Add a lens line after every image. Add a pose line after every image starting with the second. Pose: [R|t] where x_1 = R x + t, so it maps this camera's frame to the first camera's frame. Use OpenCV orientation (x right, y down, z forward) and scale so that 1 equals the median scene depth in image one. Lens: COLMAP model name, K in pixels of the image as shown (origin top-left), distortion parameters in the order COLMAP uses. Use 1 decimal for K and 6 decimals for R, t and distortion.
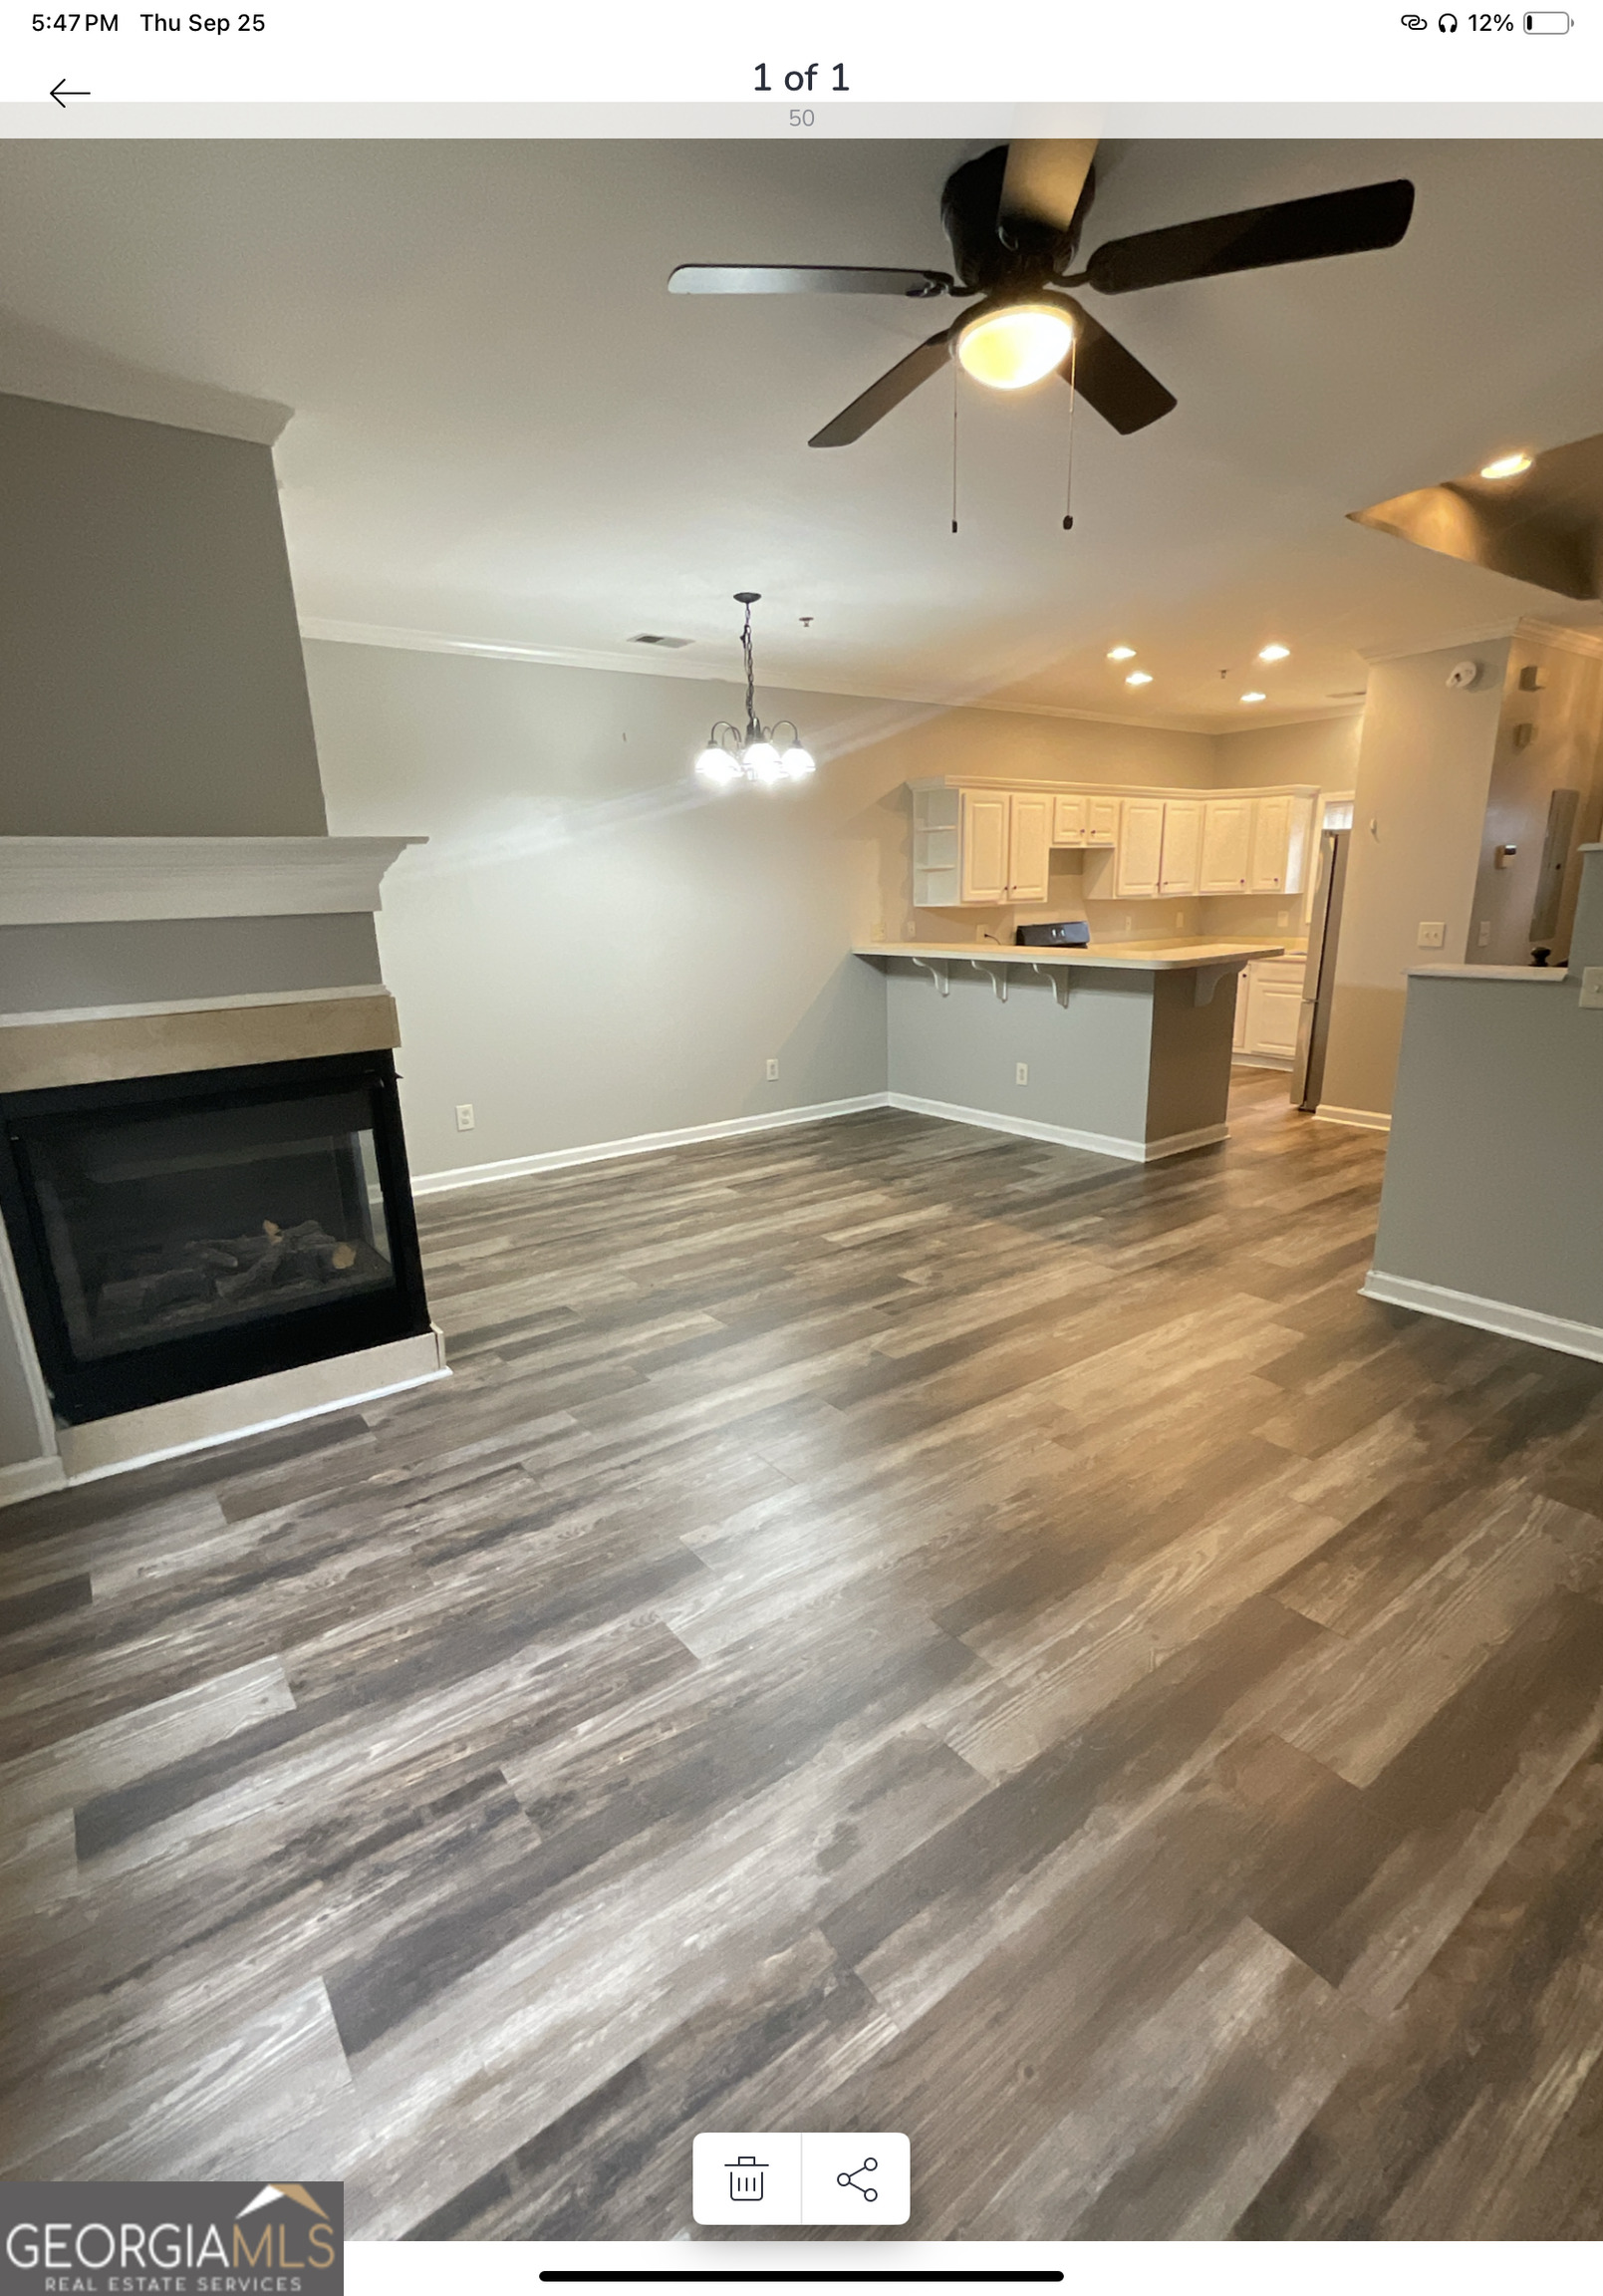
lens RADIAL K [[1039.5, 0, 800.7], [0, 1039.5, 1176.7], [0, 0, 1]] dist [-0.001254, 0.000197]
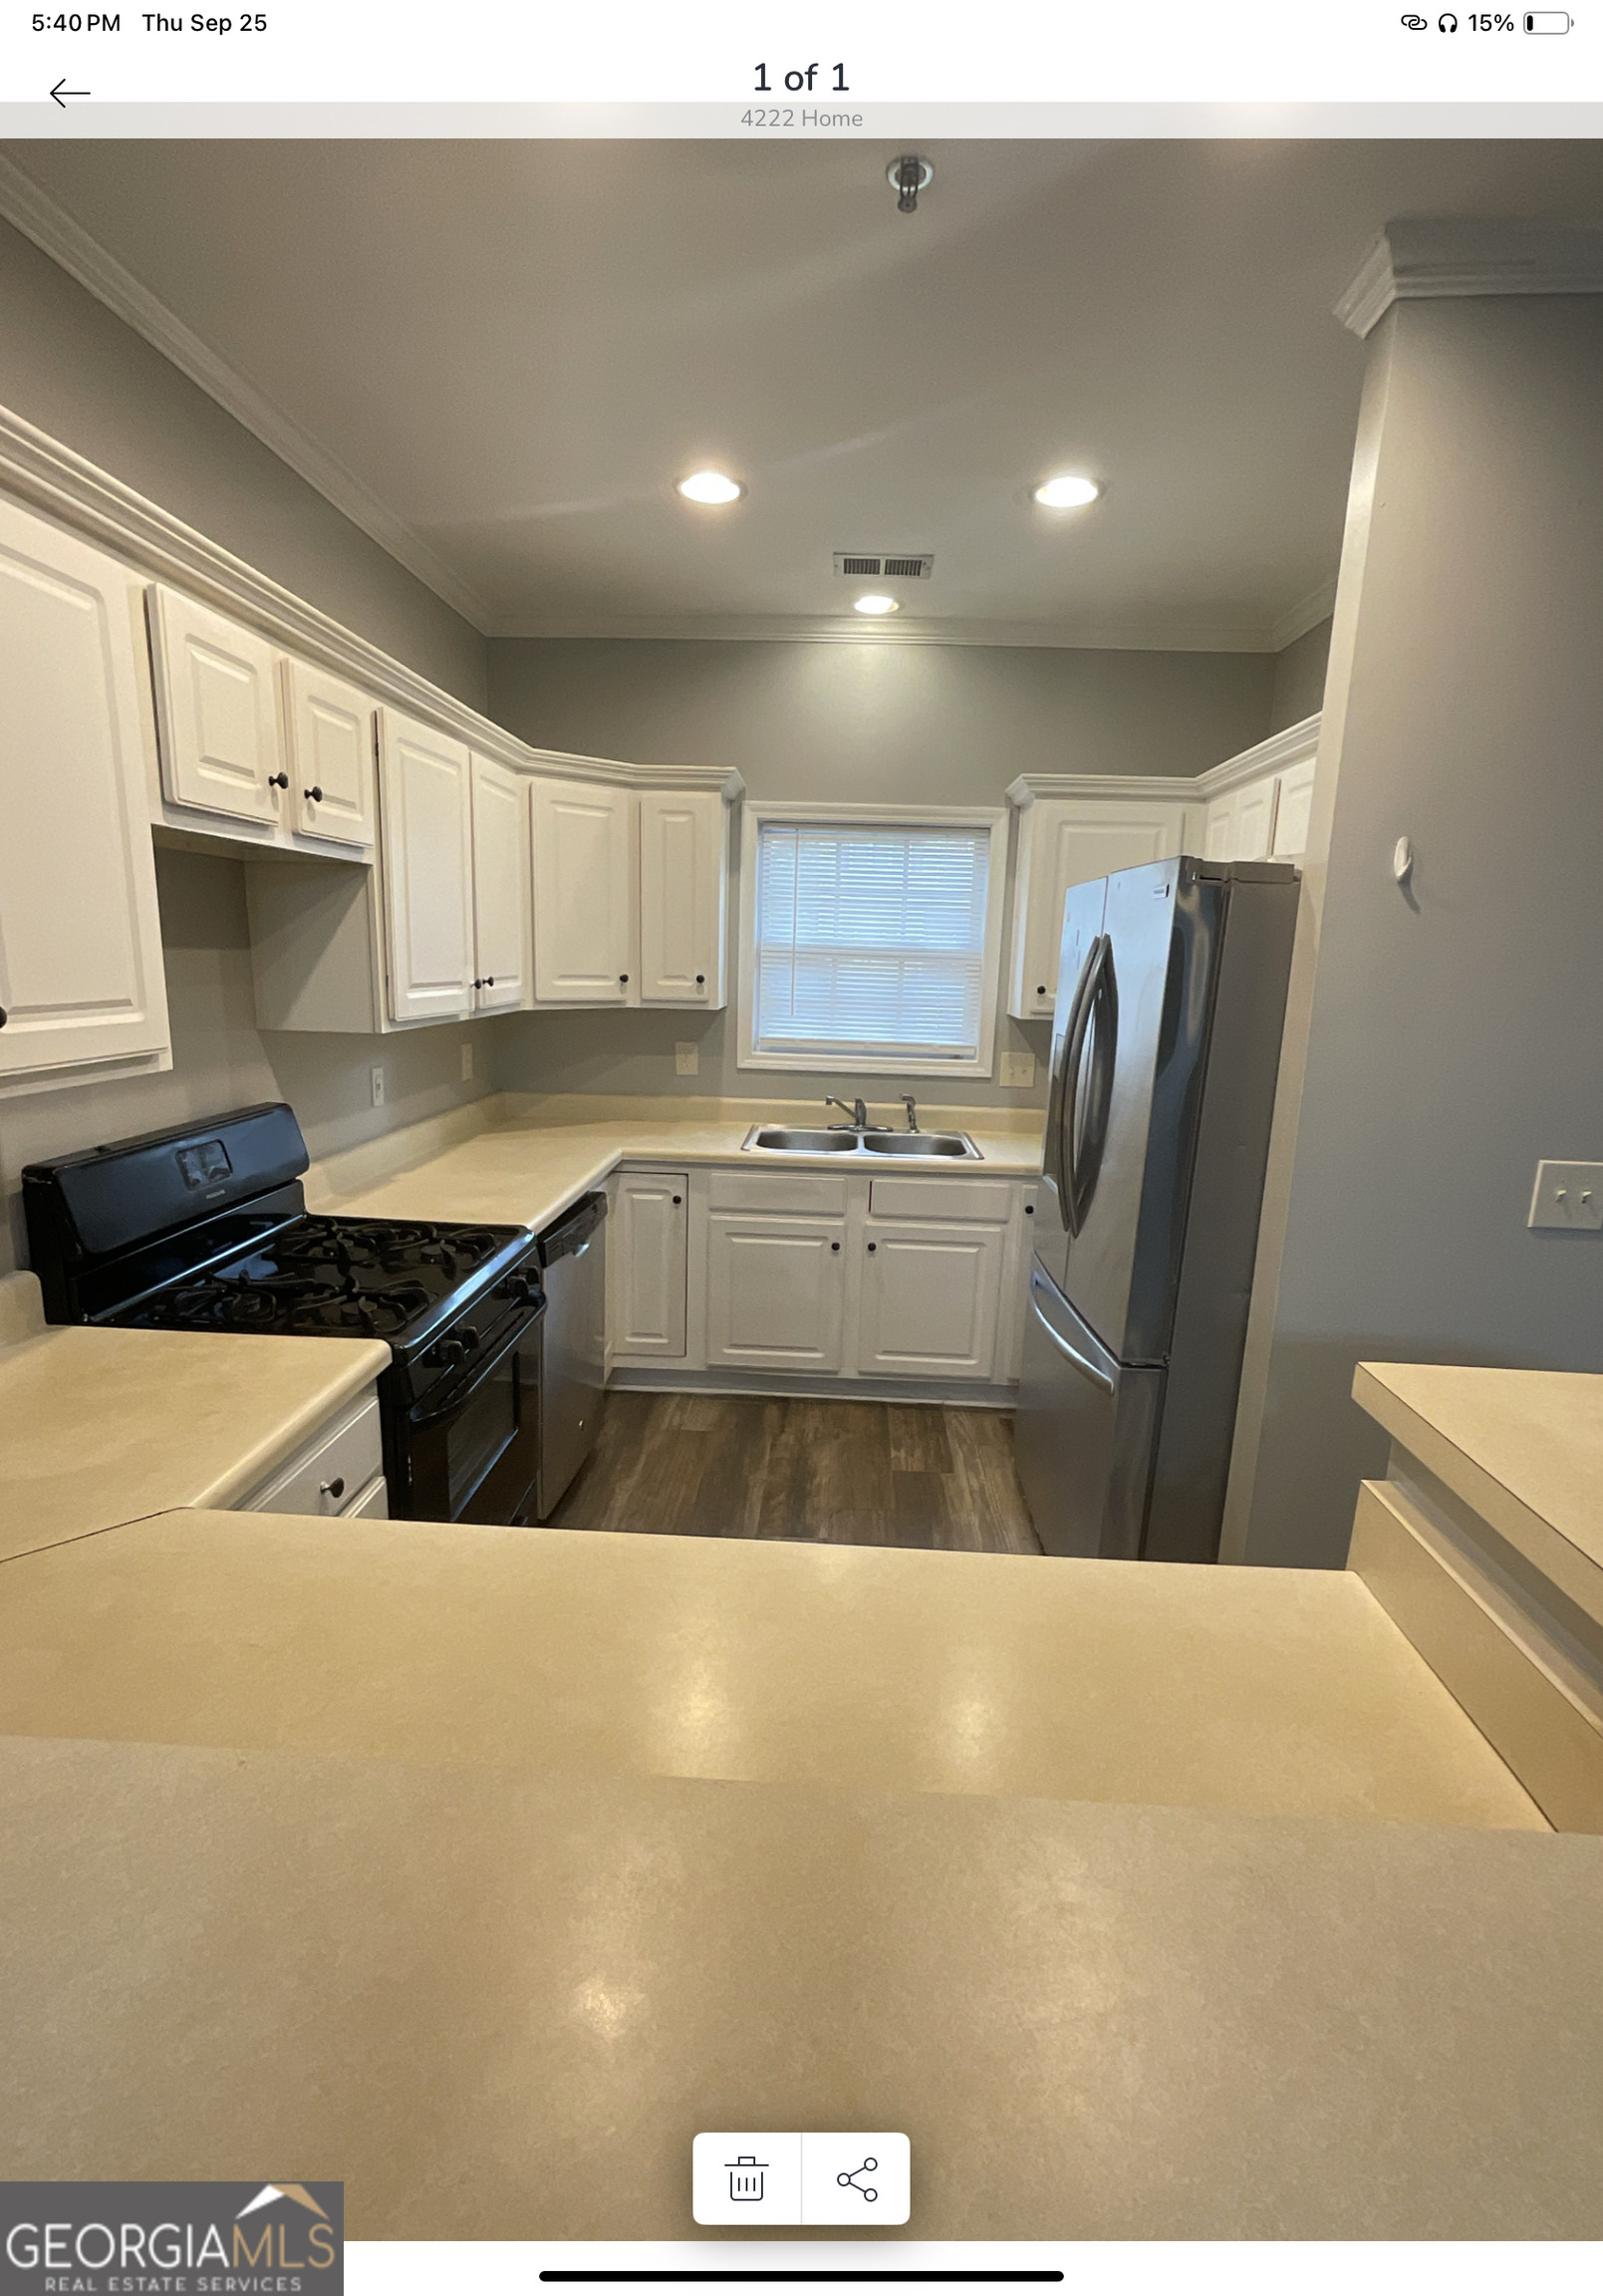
lens RADIAL K [[1039.5, 0, 800.7], [0, 1039.5, 1176.7], [0, 0, 1]] dist [-0.001254, 0.000197]
pose [[0.627378, -0.120621, 0.769317, 0.206730], [0.165295, 0.986045, 0.019803, -0.315757], [-0.760970, 0.114740, 0.638561, 1.073533]]
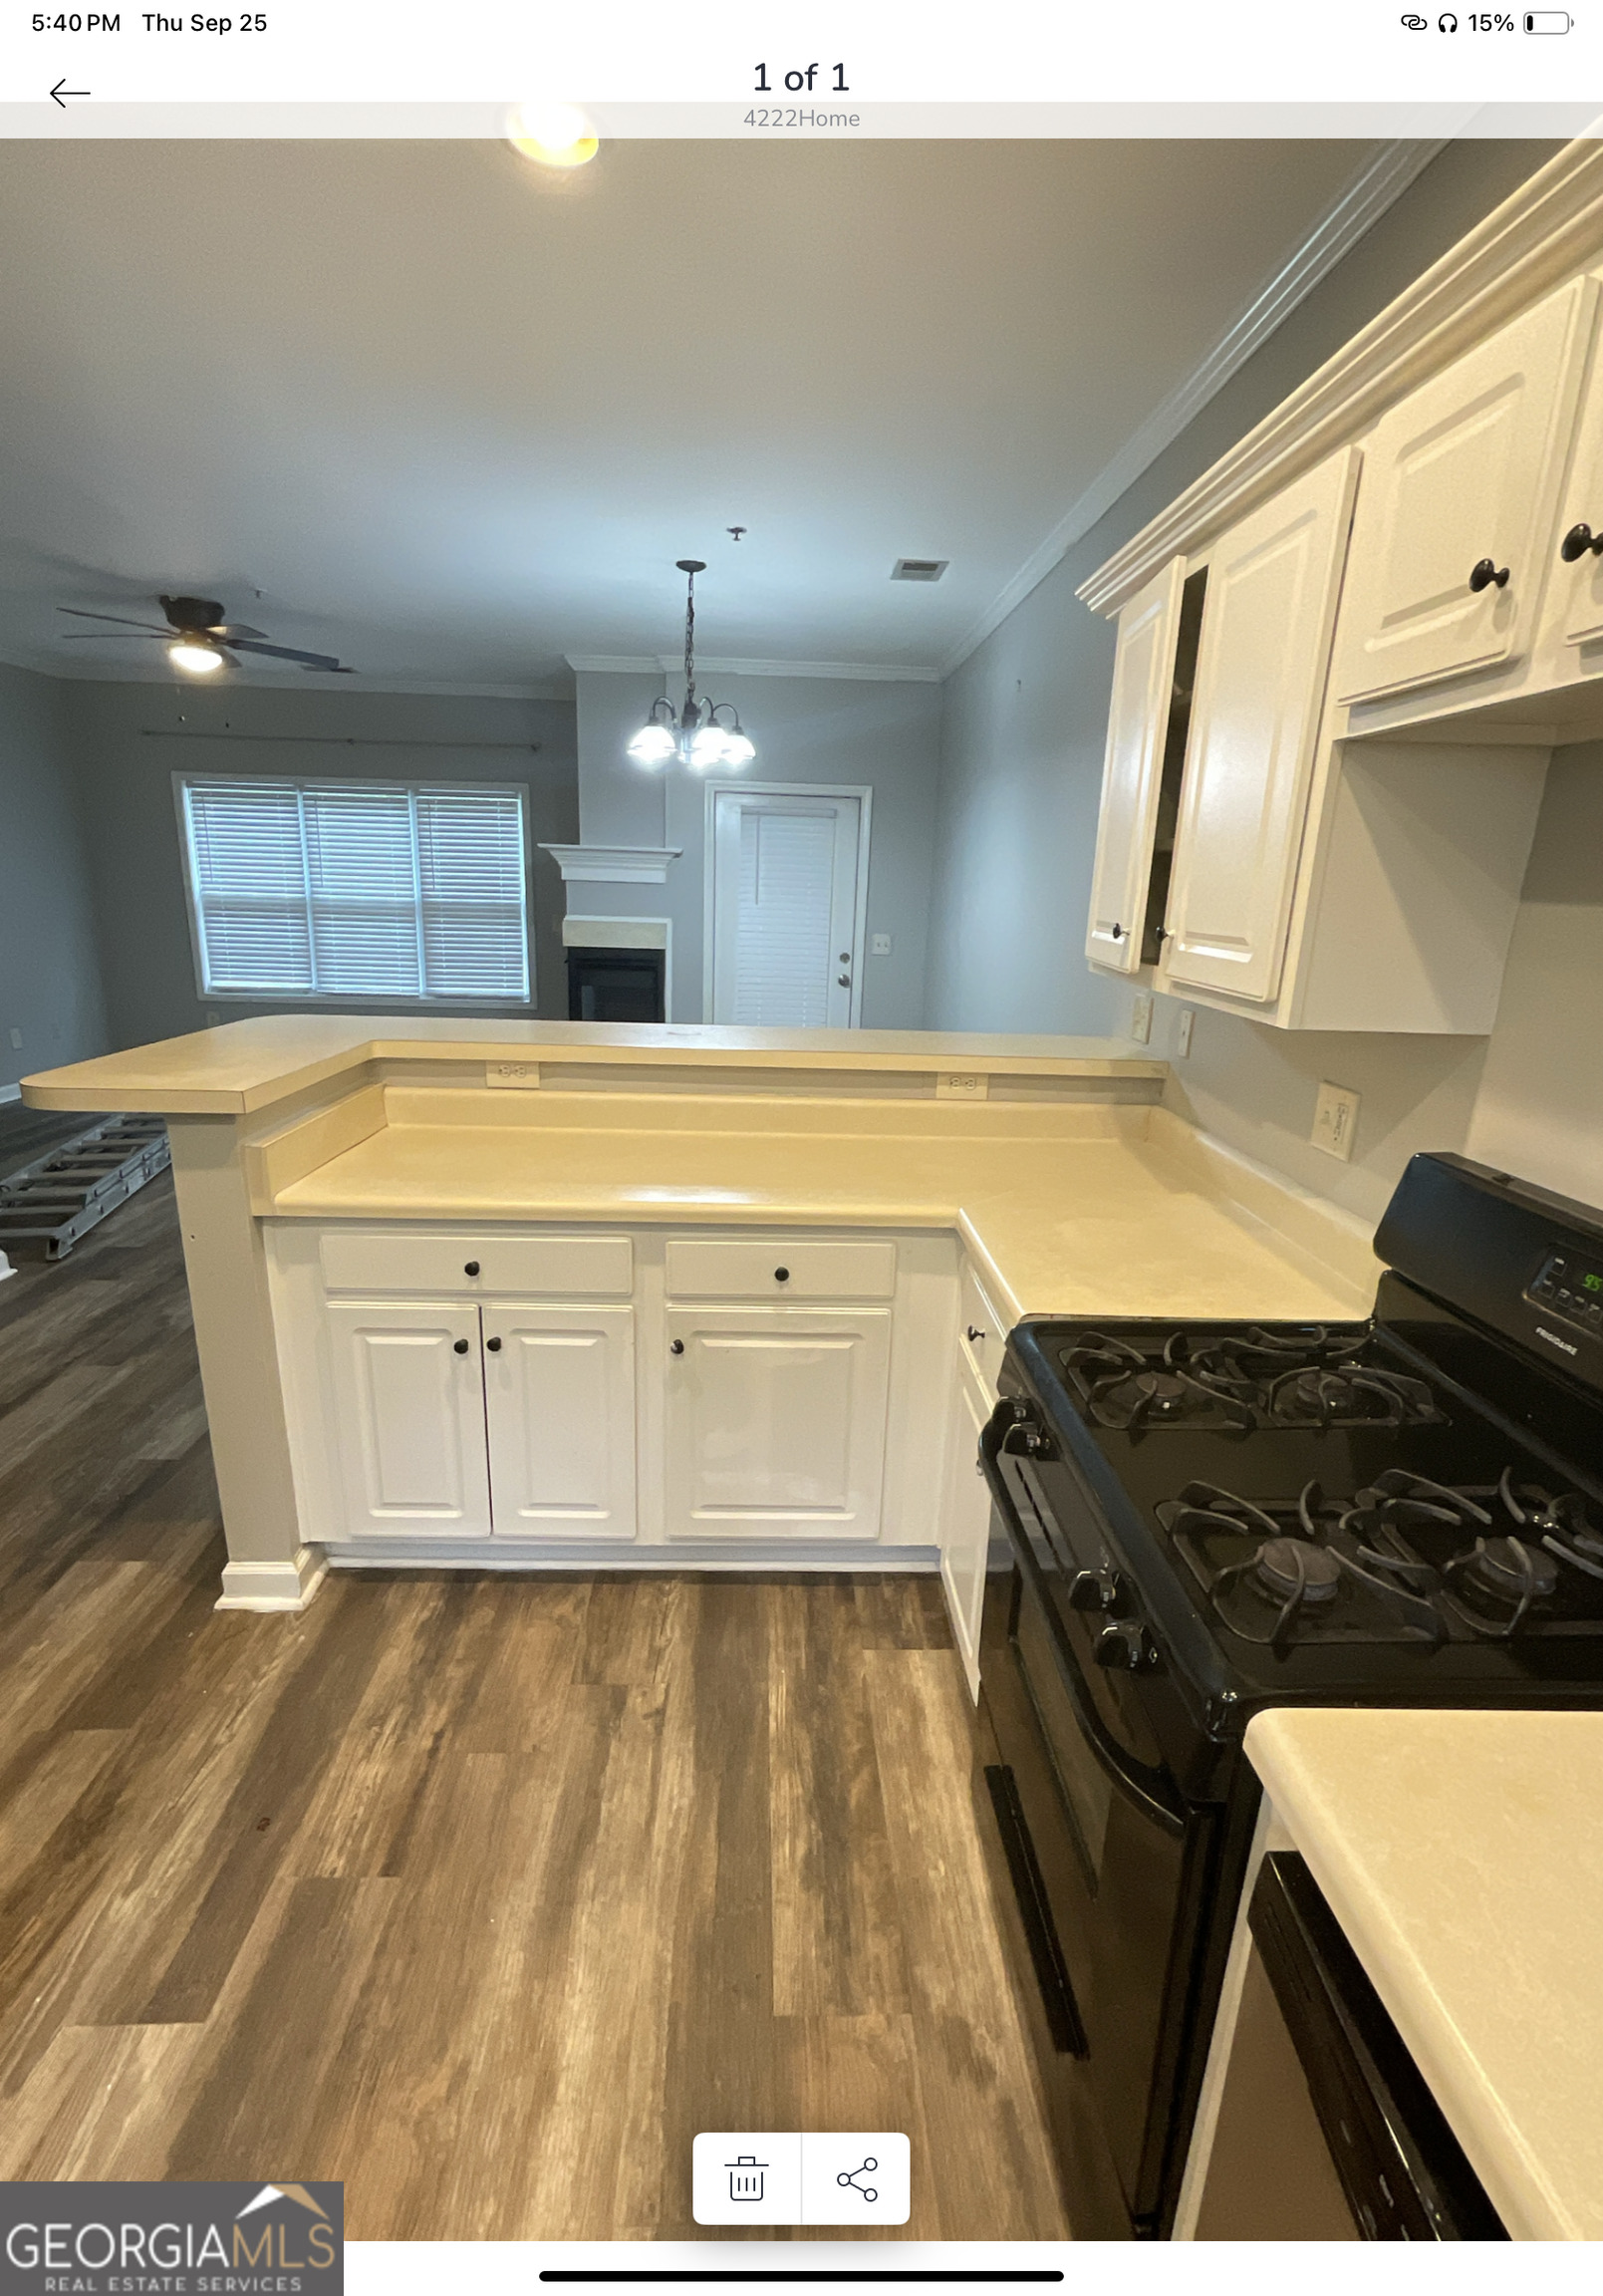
lens RADIAL K [[1039.5, 0, 800.7], [0, 1039.5, 1176.7], [0, 0, 1]] dist [-0.001254, 0.000197]
pose [[-0.565428, 0.234765, -0.790681, 0.638987], [-0.238865, 0.870947, 0.429413, -0.428194], [0.789453, 0.431668, -0.436380, 1.455893]]
